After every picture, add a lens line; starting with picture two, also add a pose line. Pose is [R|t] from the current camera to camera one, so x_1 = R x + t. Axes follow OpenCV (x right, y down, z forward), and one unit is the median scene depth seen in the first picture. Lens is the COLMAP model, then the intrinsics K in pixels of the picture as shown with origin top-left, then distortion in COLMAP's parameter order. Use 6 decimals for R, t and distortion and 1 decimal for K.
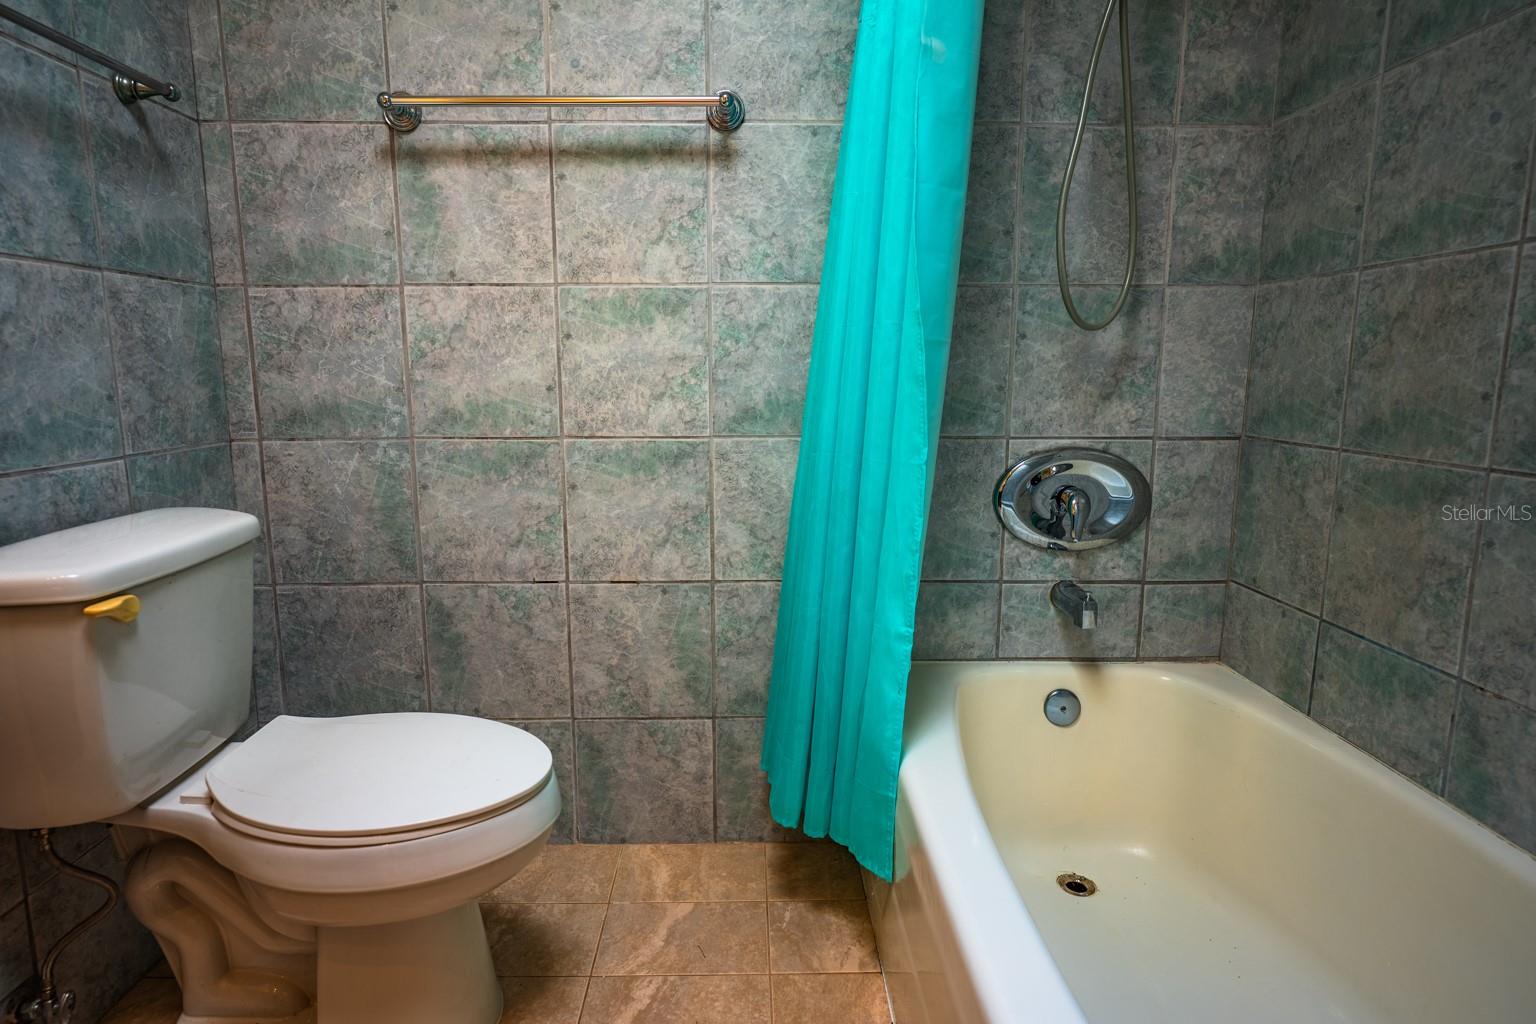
lens RADIAL K [[859.3, 0, 765.7], [0, 859.3, 517.9], [0, 0, 1]] dist [0.003356, -0.002597]
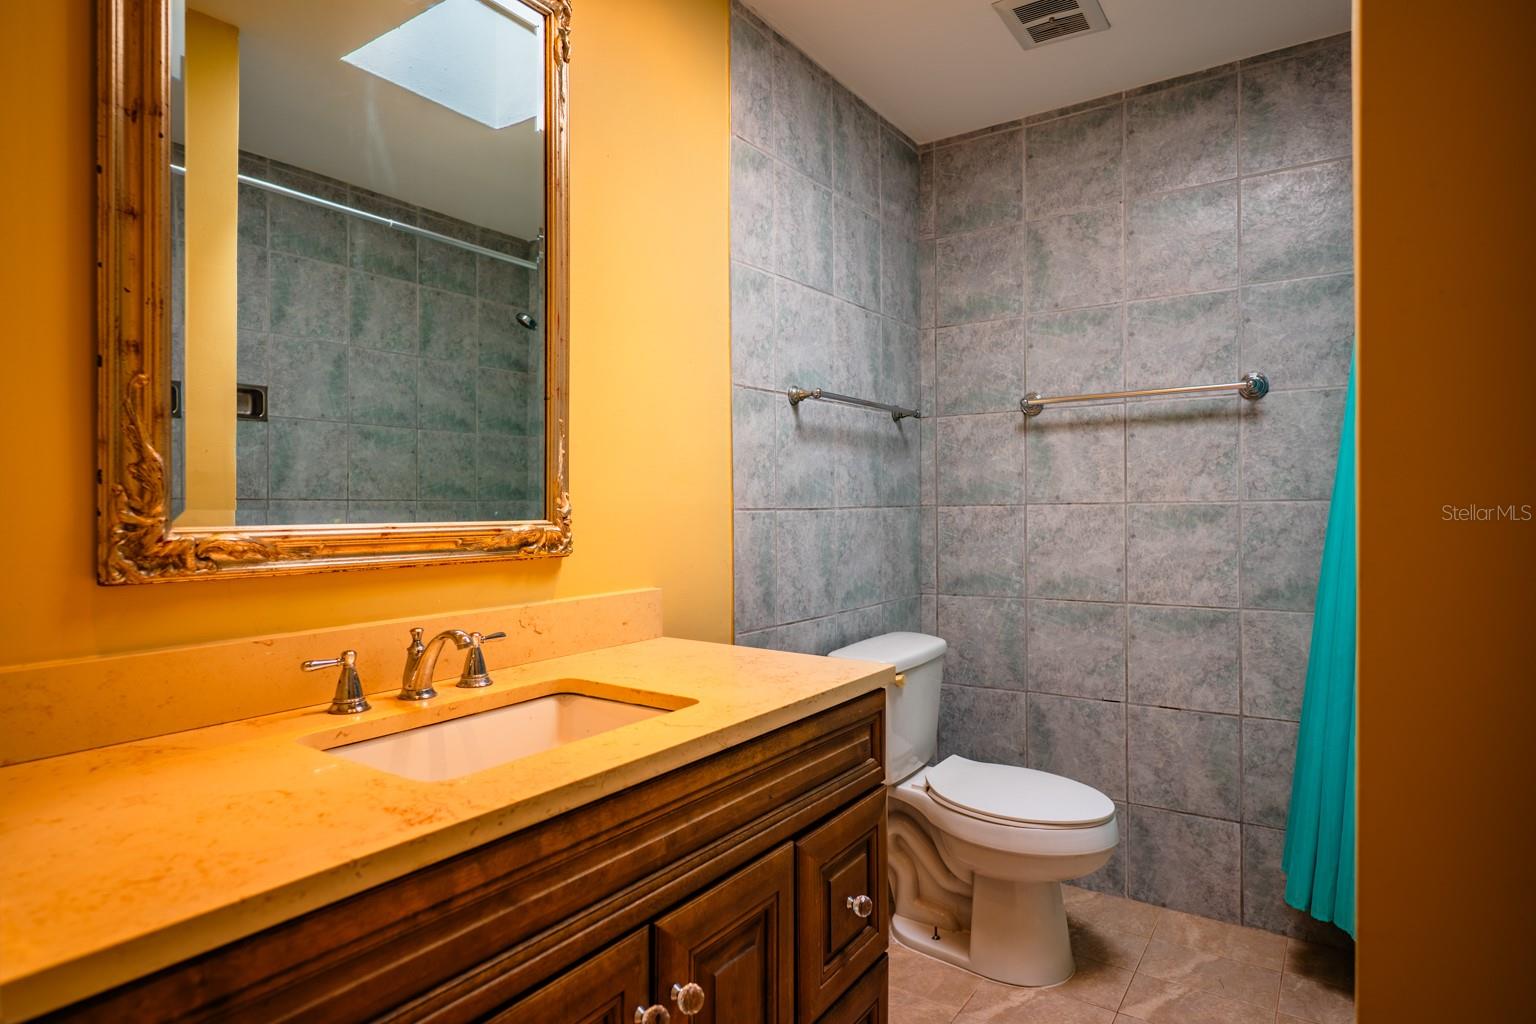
lens RADIAL K [[859.3, 0, 763.8], [0, 859.3, 514.1], [0, 0, 1]] dist [0.003356, -0.002597]
pose [[0.811763, -0.004380, -0.583971, 0.126231], [-0.091237, 0.986741, -0.134228, 0.011718], [0.576816, 0.162241, 0.800600, -0.592437]]
